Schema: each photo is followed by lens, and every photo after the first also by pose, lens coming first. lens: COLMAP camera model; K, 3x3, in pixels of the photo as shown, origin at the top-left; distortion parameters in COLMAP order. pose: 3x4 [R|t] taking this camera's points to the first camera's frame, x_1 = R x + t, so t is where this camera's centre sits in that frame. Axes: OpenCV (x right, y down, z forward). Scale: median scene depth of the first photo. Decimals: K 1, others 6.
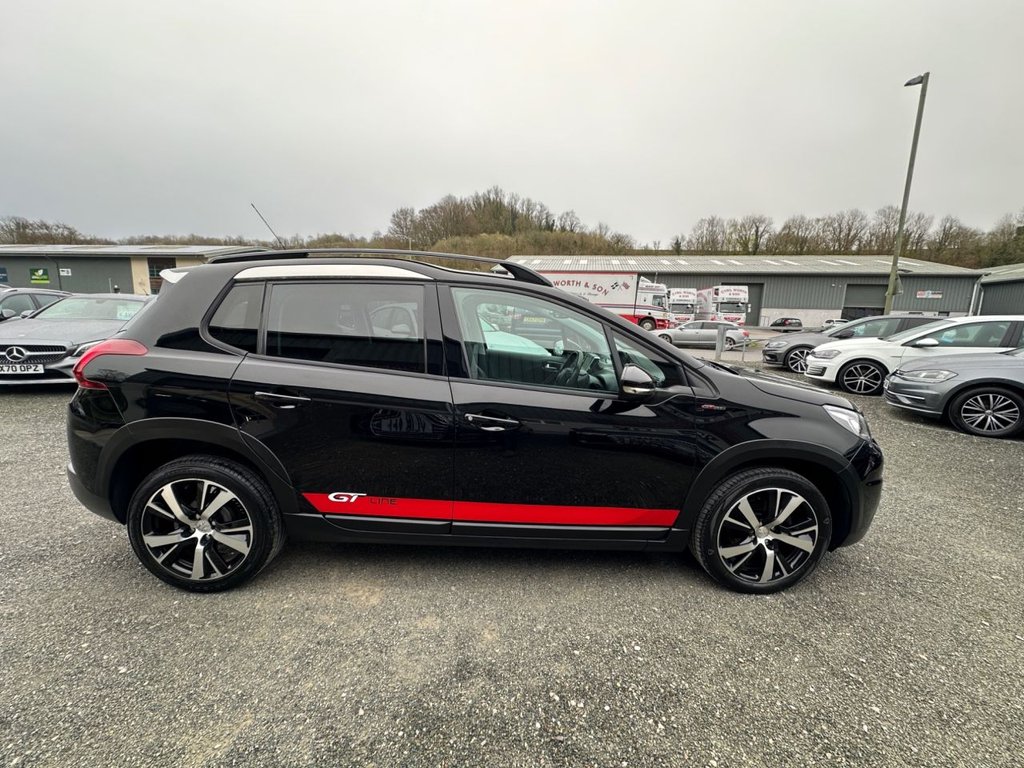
lens RADIAL K [[414.8, 0, 525.3], [0, 414.8, 384.4], [0, 0, 1]] dist [-0.006681, 0.000217]
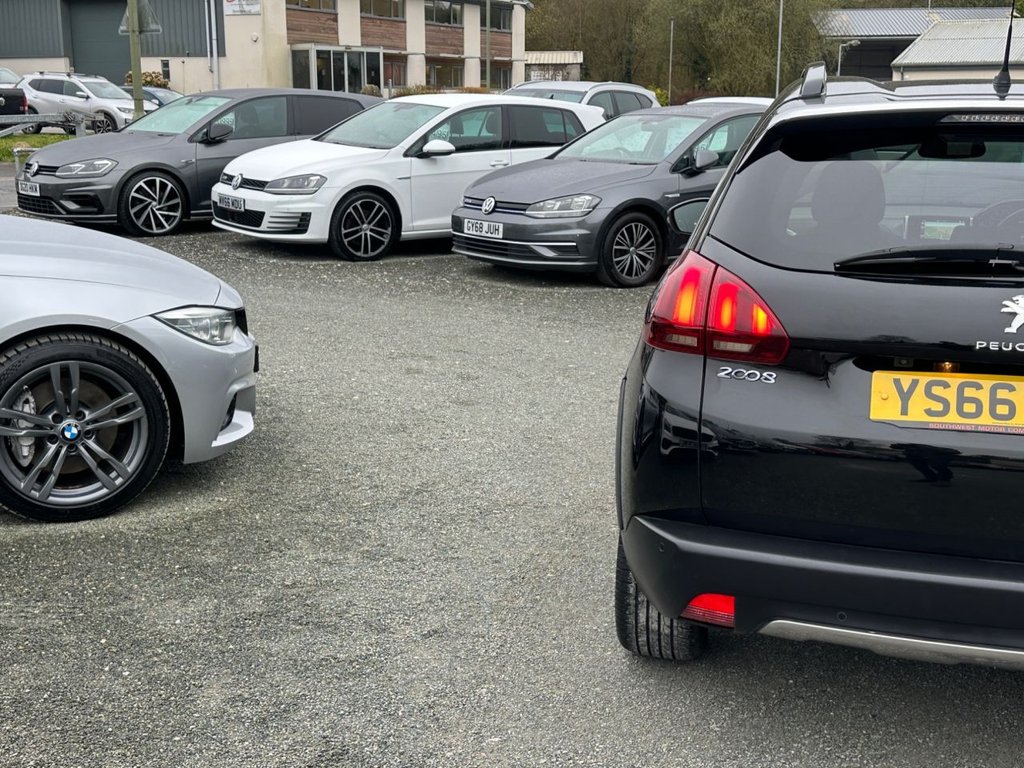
lens RADIAL K [[1347.9, 0, 512.0], [0, 1347.9, 384.0], [0, 0, 1]] dist [0.166316, -0.065249]
pose [[0.276610, -0.221964, 0.934997, -0.681013], [0.152334, 0.970785, 0.185393, -0.103508], [-0.948832, 0.091150, 0.302341, 0.345265]]
